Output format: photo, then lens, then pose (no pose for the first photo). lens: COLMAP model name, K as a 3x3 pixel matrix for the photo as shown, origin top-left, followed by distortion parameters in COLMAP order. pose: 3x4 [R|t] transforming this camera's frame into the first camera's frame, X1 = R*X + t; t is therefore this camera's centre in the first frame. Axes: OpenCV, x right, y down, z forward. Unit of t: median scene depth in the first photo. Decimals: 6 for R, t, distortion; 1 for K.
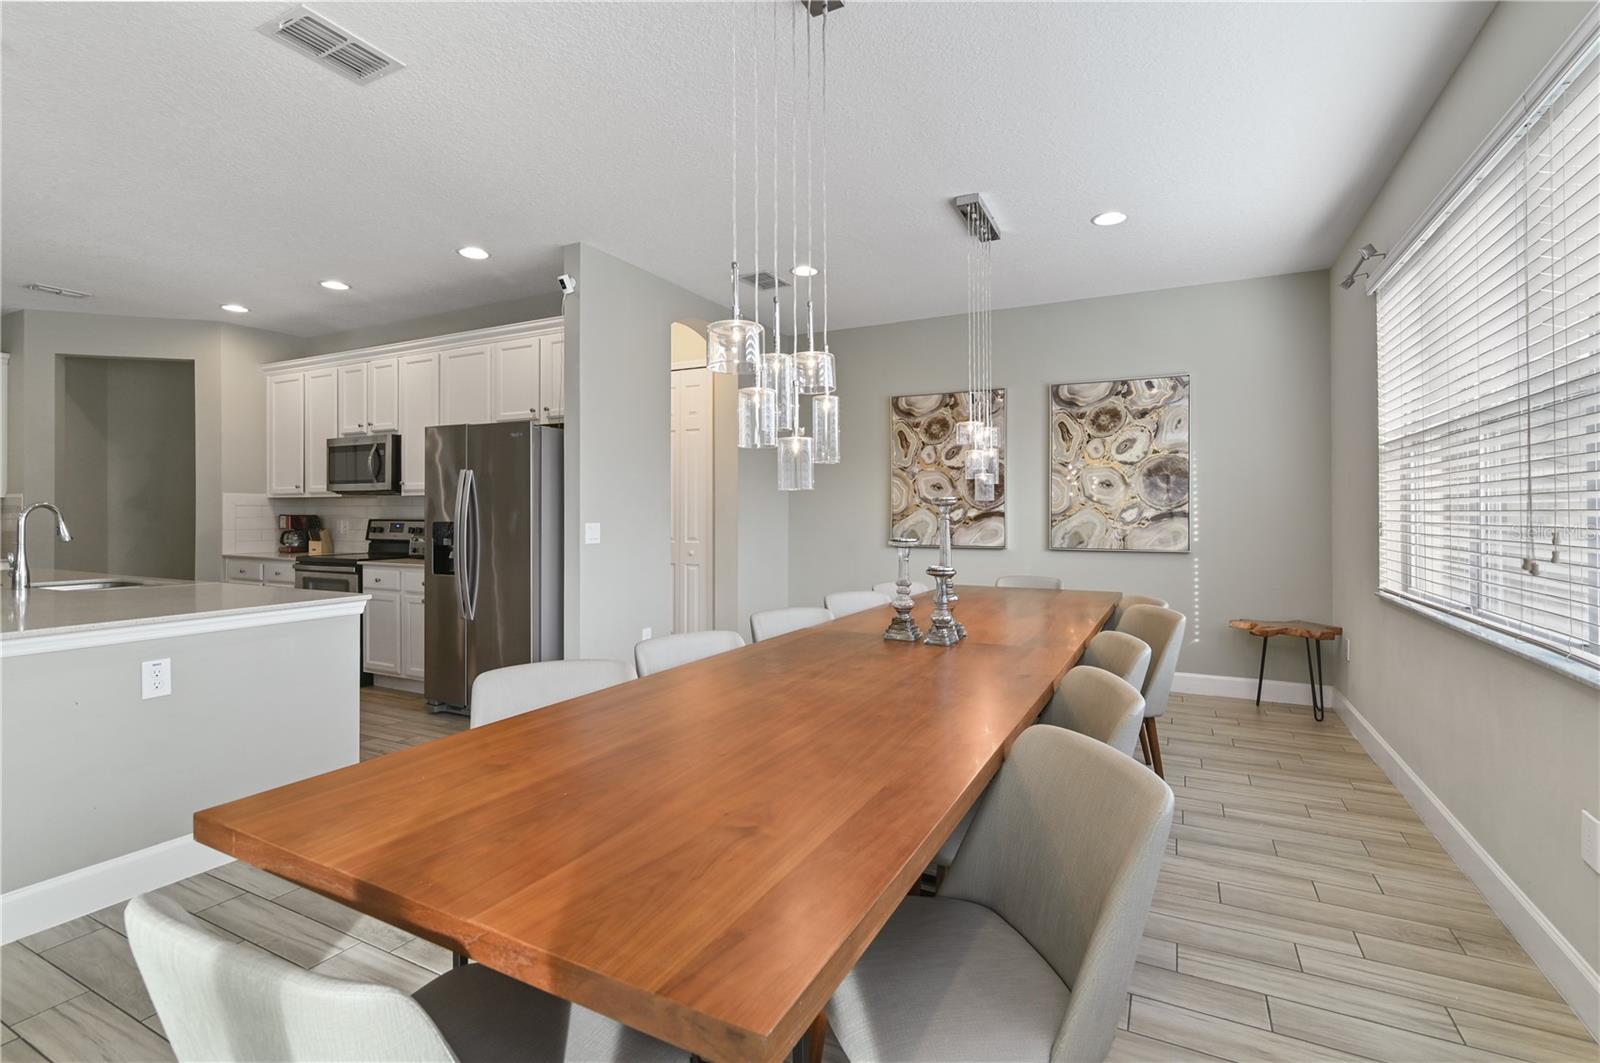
lens RADIAL K [[730.7, 0, 799.9], [0, 730.7, 510.3], [0, 0, 1]] dist [-0.000875, 0.000273]
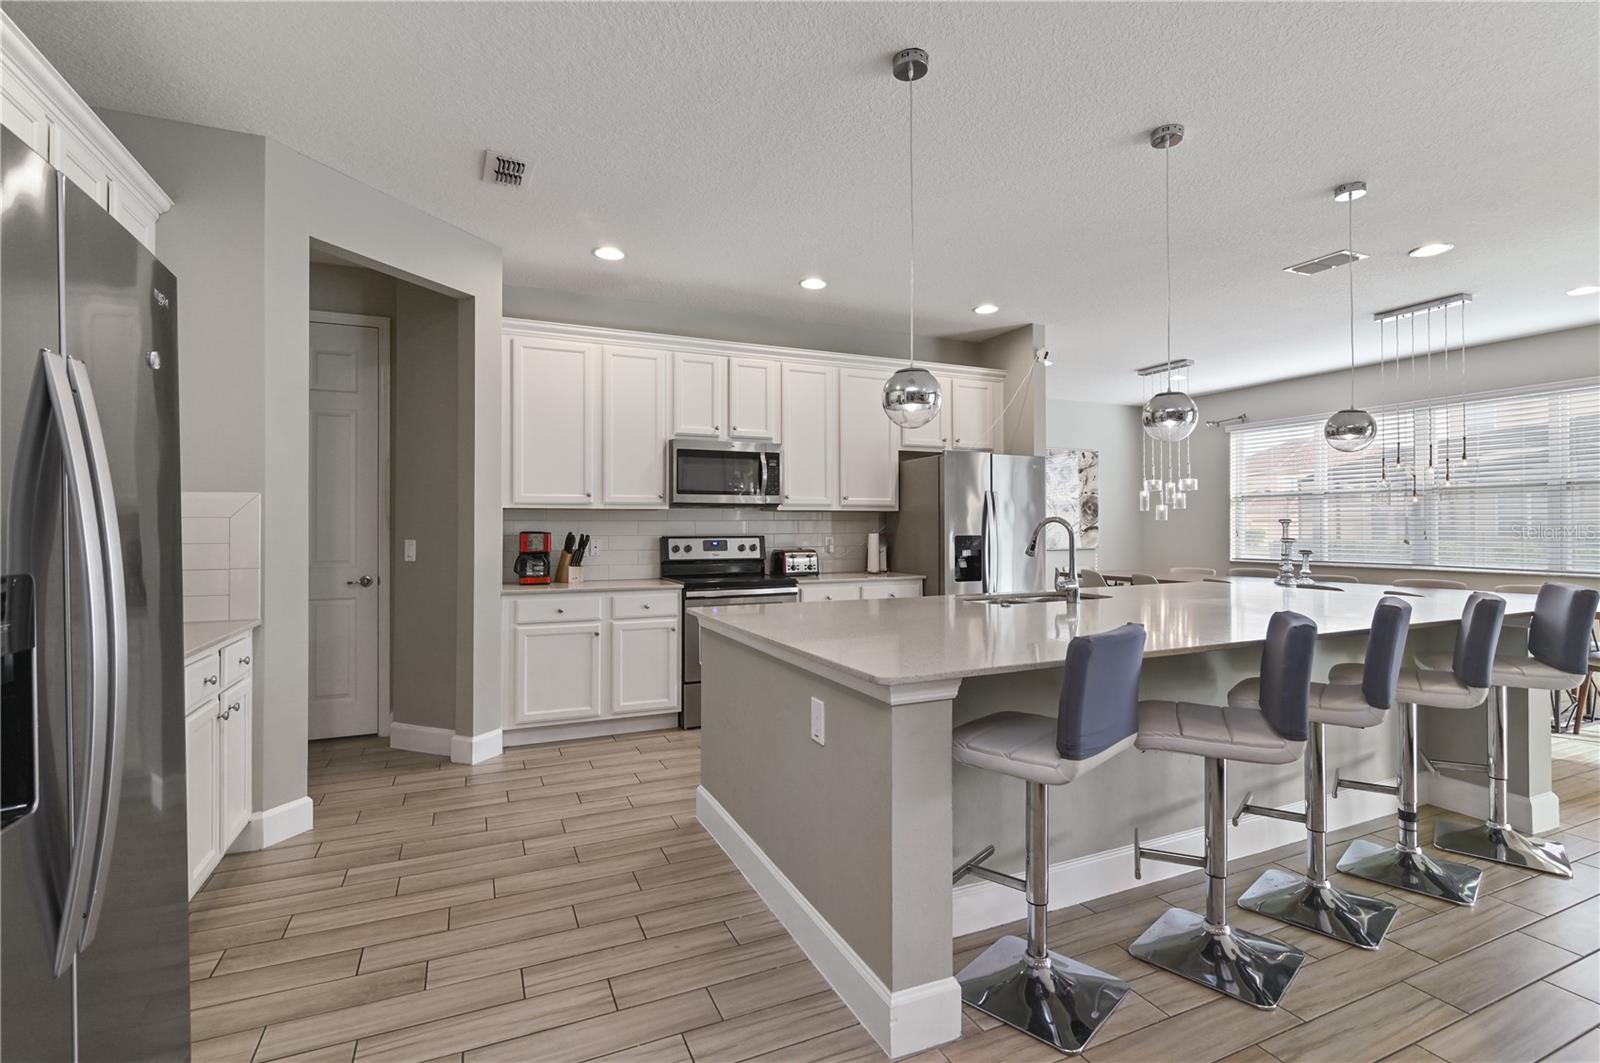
lens RADIAL K [[732.7, 0, 801.1], [0, 732.7, 520.2], [0, 0, 1]] dist [-0.017445, -0.000095]
pose [[0.631463, 0.006669, 0.775377, -1.210528], [0.004285, 0.999918, -0.012089, 0.004581], [-0.775394, 0.010956, 0.631382, 0.373822]]
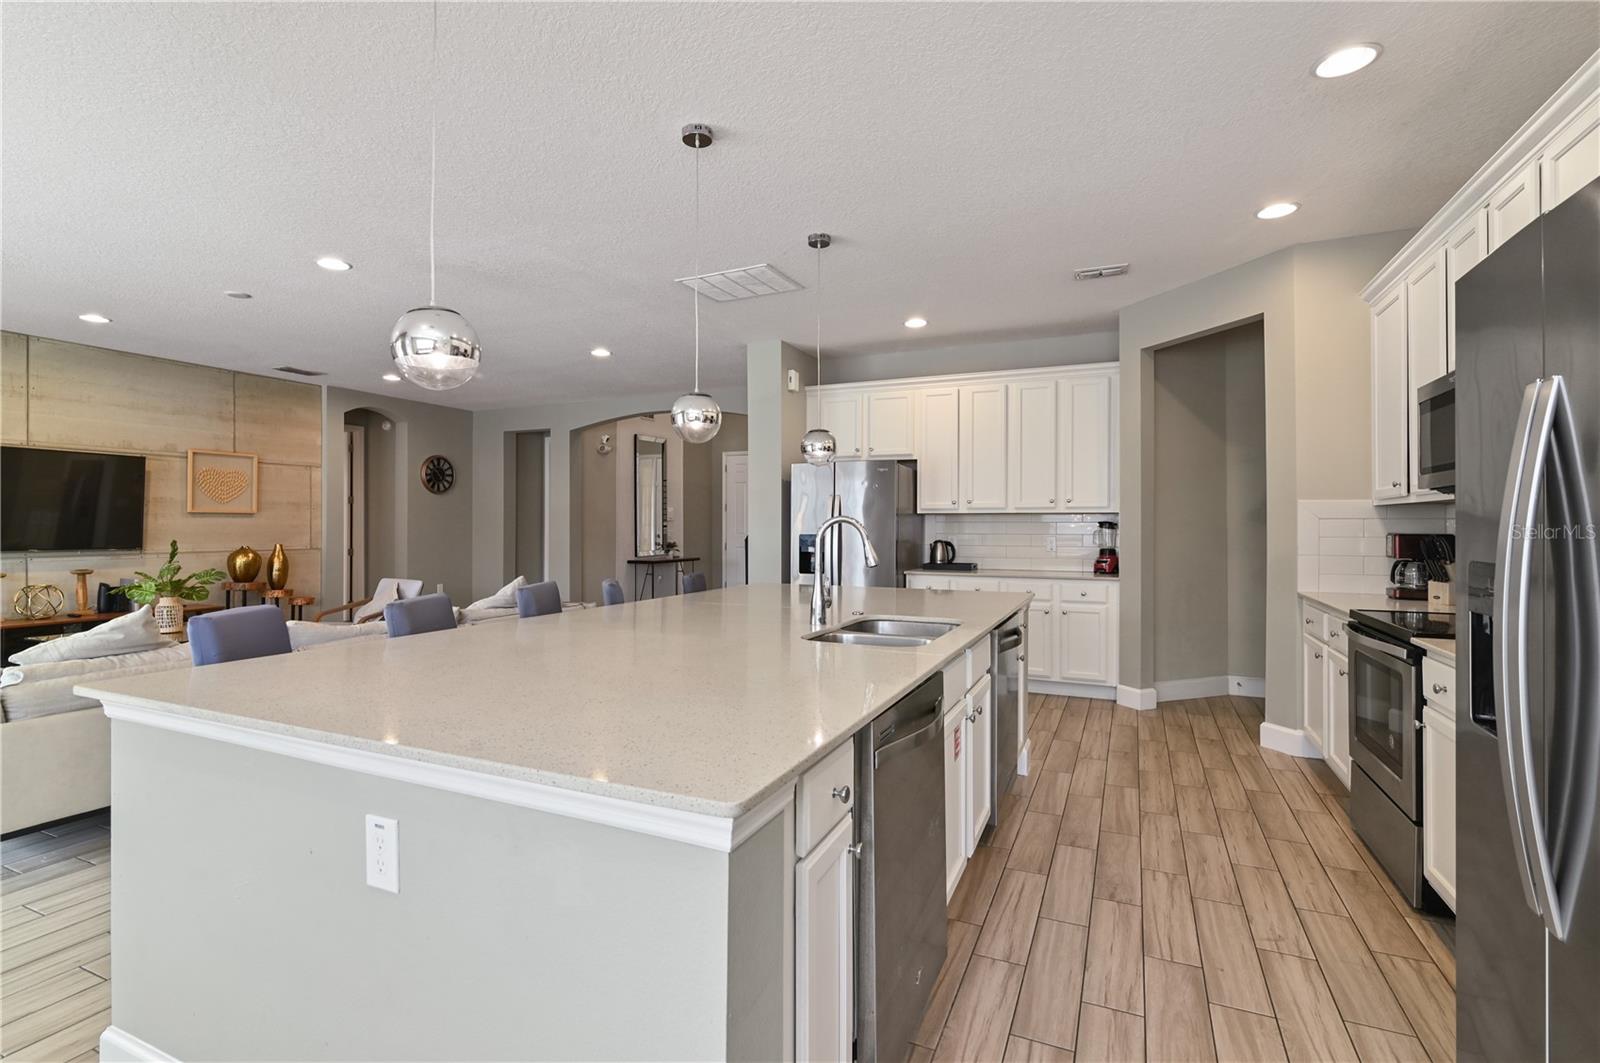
lens RADIAL K [[733.0, 0, 808.8], [0, 733.0, 522.9], [0, 0, 1]] dist [0.024001, 0.000166]
pose [[0.062996, -0.002272, -0.998011, -0.146656], [-0.002005, 0.999995, -0.002403, -0.000063], [0.998012, 0.002153, 0.062991, 0.539653]]
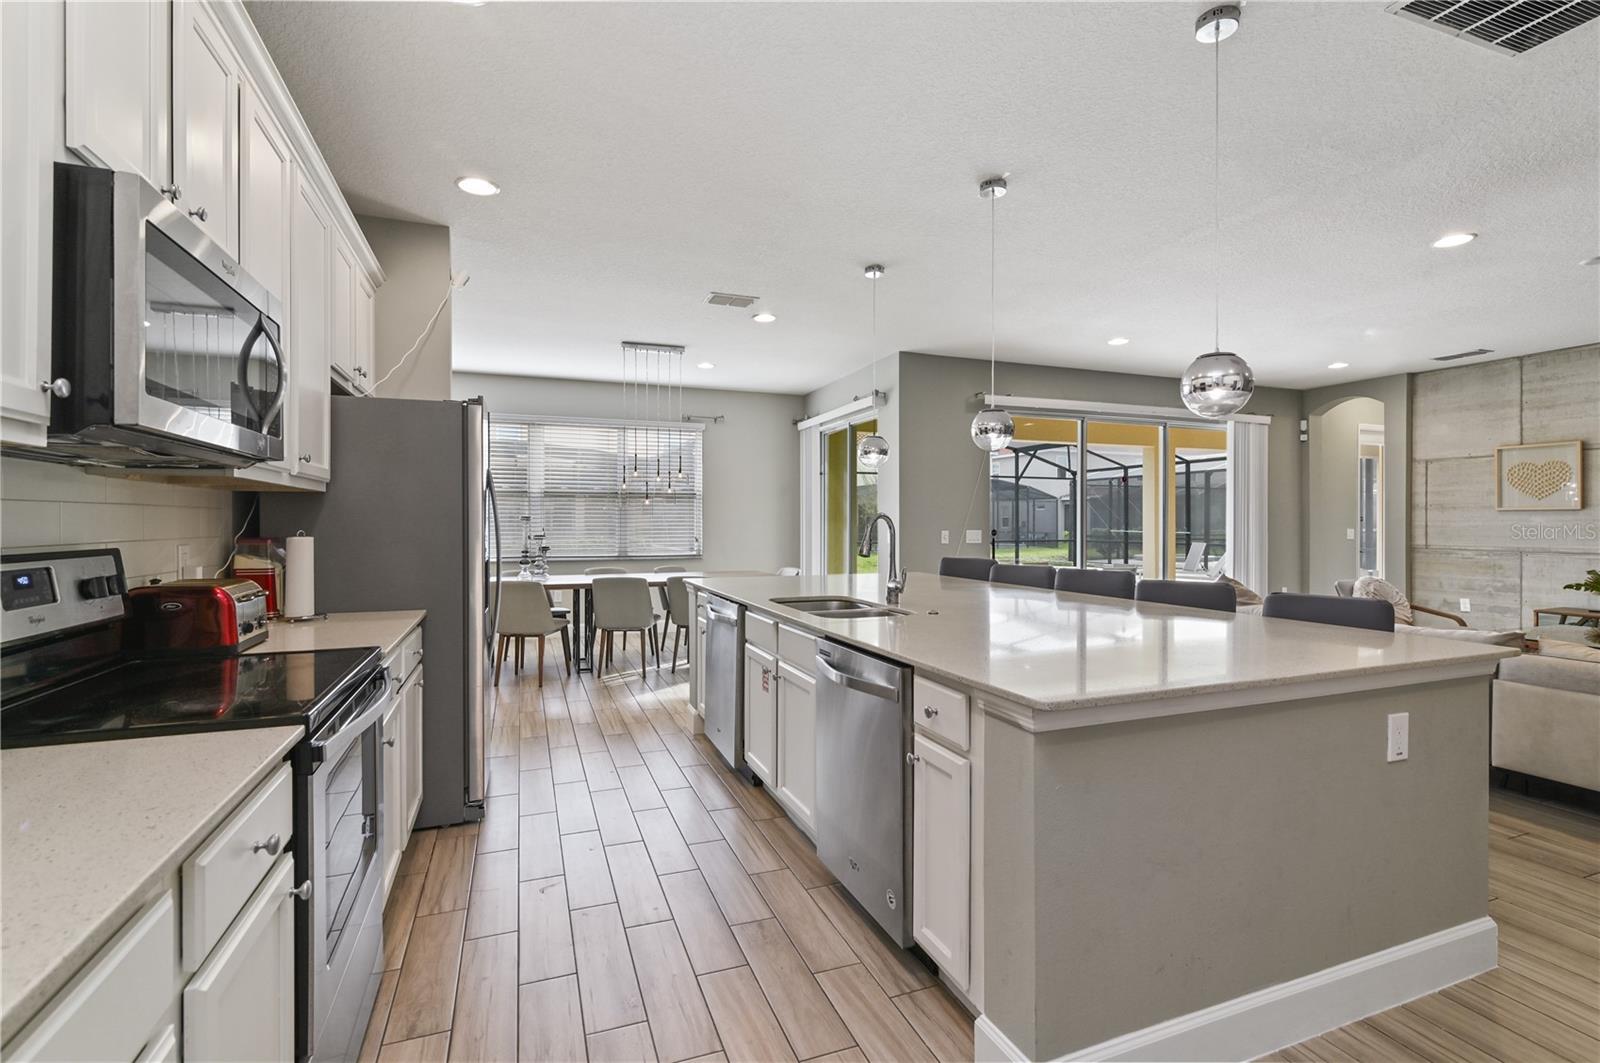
lens RADIAL K [[733.0, 0, 808.8], [0, 733.0, 522.9], [0, 0, 1]] dist [0.024001, 0.000166]
pose [[-0.755098, -0.001788, 0.655610, -0.939783], [-0.001207, 0.999998, 0.001337, 0.001018], [-0.655611, 0.000219, -0.755099, 1.047499]]
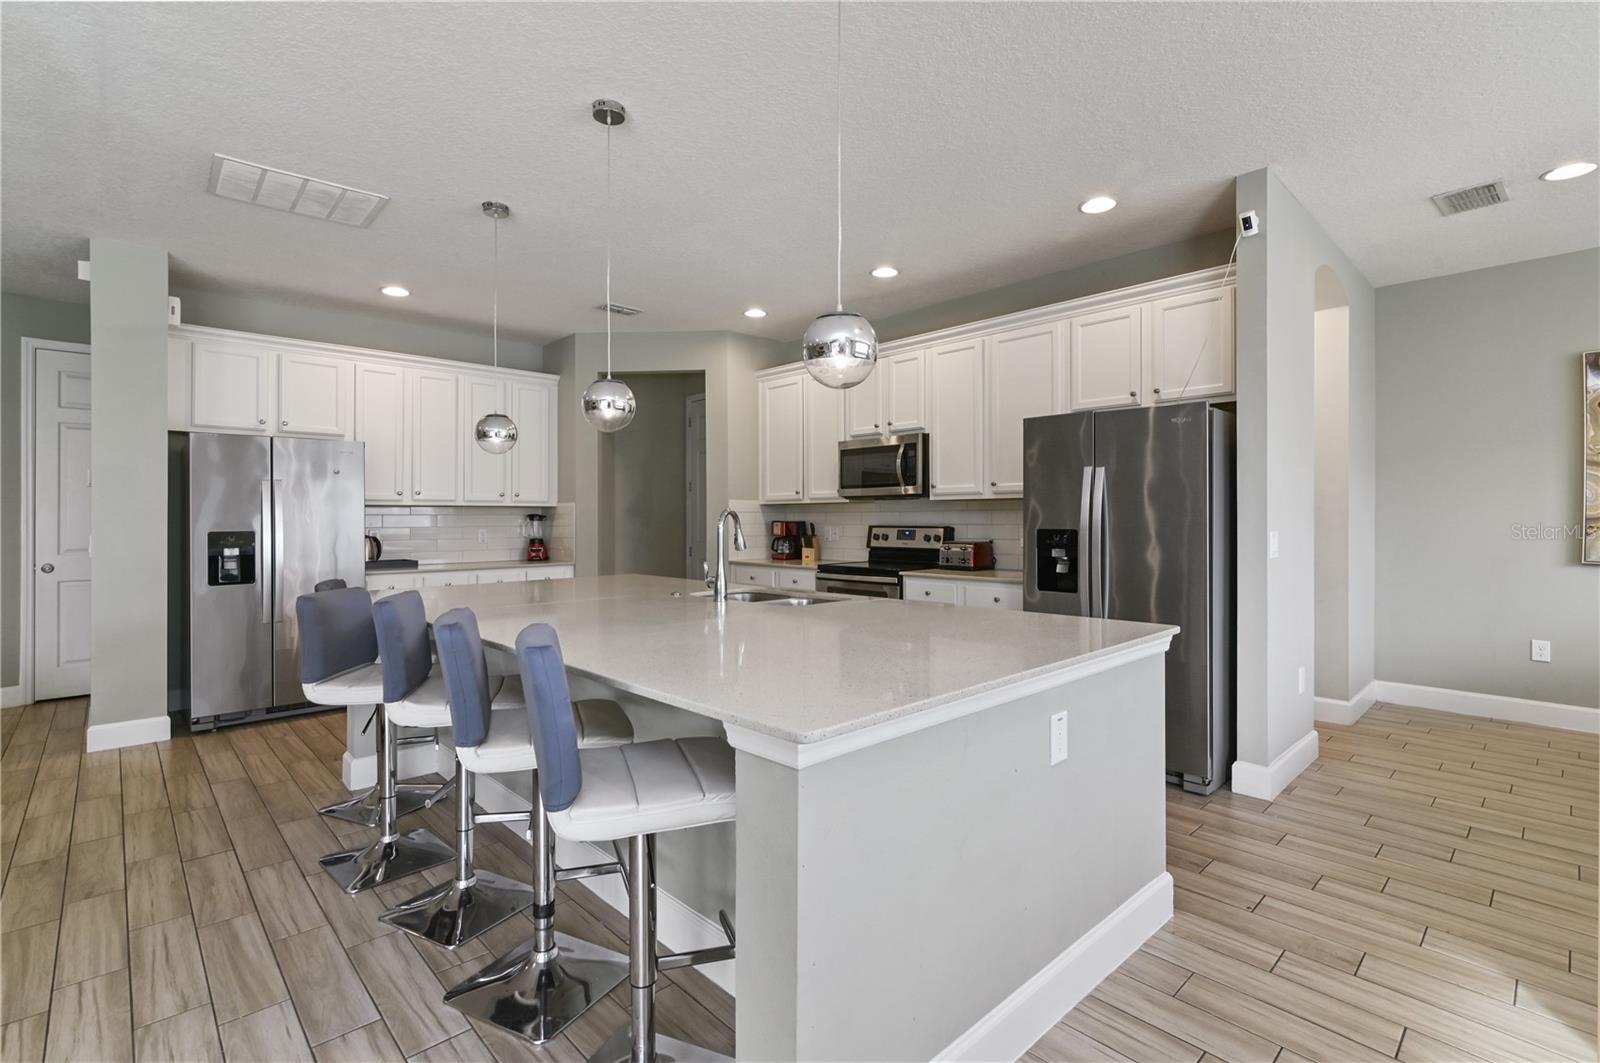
lens RADIAL K [[732.7, 0, 801.1], [0, 732.7, 520.2], [0, 0, 1]] dist [-0.017445, -0.000095]
pose [[0.942464, -0.002282, -0.334301, -0.378750], [0.004080, 0.999981, 0.004674, 0.000242], [0.334284, -0.005769, 0.942455, 0.081538]]
